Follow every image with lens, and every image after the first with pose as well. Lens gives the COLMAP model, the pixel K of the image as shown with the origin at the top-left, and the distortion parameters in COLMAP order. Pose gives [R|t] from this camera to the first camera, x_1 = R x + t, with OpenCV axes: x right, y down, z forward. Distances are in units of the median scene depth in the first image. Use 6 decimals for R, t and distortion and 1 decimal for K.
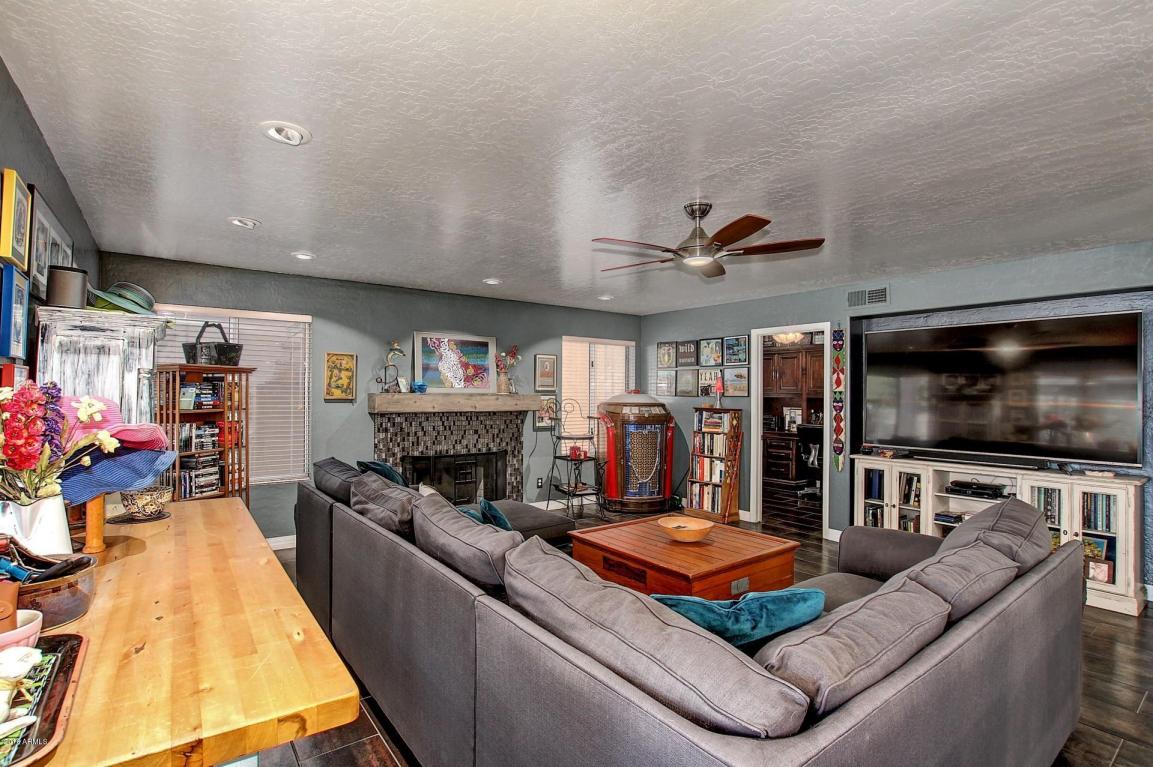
lens RADIAL K [[546.9, 0, 577.8], [0, 546.9, 387.8], [0, 0, 1]] dist [-0.036738, 0.005454]
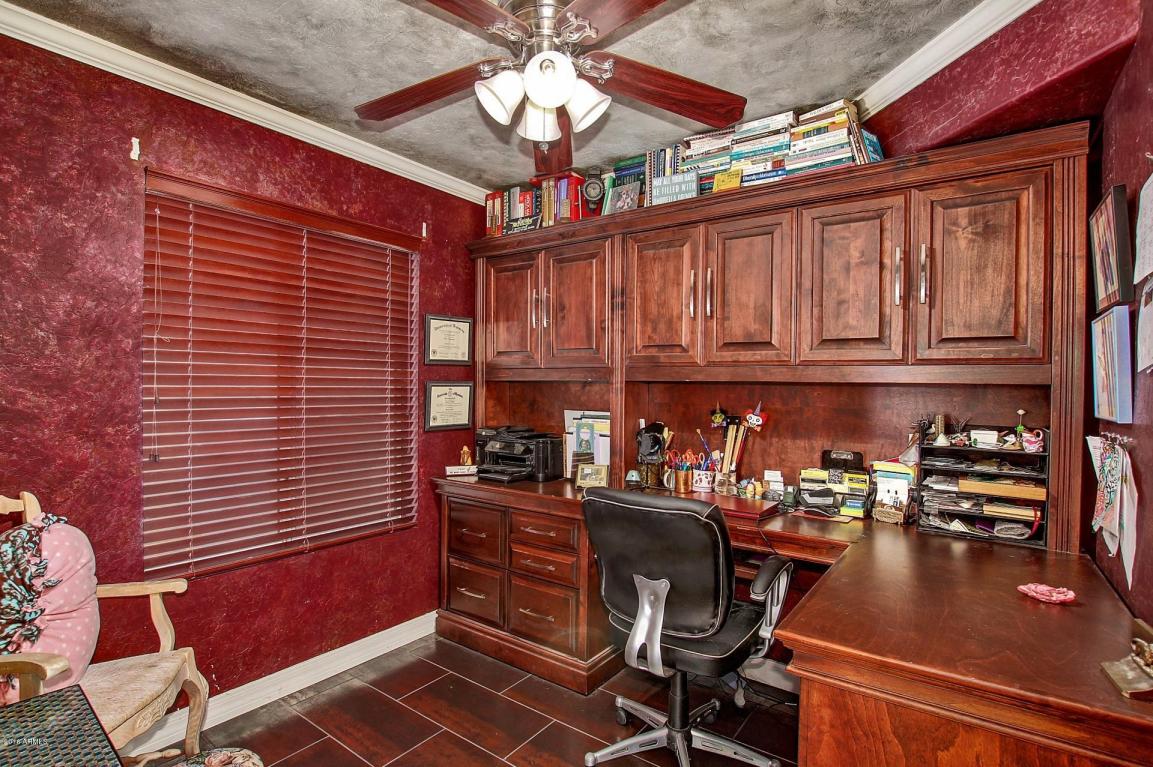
lens RADIAL K [[546.9, 0, 578.1], [0, 546.9, 389.3], [0, 0, 1]] dist [-0.036738, 0.005454]
pose [[0.956621, -0.002197, 0.291328, 0.300718], [-0.001336, 0.999928, 0.011929, 0.019476], [-0.291333, -0.011801, 0.956549, 0.700517]]
